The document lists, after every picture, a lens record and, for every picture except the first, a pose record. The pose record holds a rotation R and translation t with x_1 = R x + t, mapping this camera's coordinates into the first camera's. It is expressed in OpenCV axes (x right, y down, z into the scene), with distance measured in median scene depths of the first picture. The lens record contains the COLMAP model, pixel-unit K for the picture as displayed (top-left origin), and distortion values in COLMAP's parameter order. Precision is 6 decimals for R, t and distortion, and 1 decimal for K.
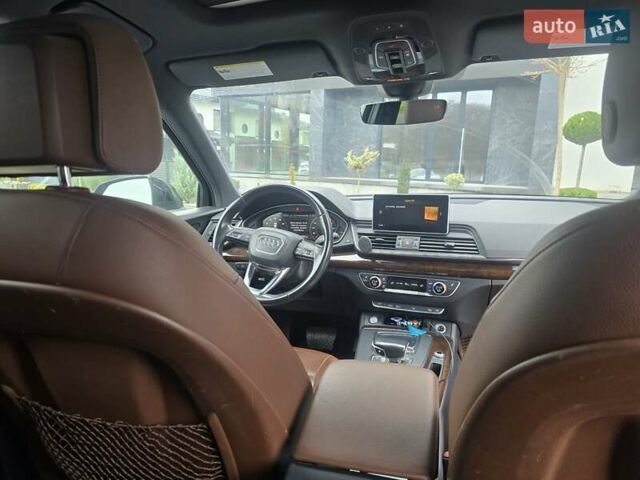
lens RADIAL K [[441.7, 0, 318.6], [0, 441.7, 254.0], [0, 0, 1]] dist [0.036081, -0.035670]
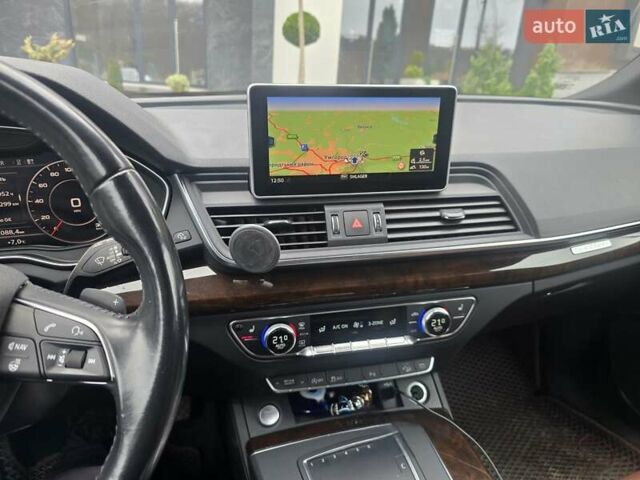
lens RADIAL K [[441.7, 0, 318.6], [0, 441.7, 254.0], [0, 0, 1]] dist [0.036081, -0.035670]
pose [[0.816638, -0.194493, 0.543391, -0.030989], [0.084075, 0.971554, 0.221391, -0.081648], [-0.570993, -0.135111, 0.809760, 0.685549]]
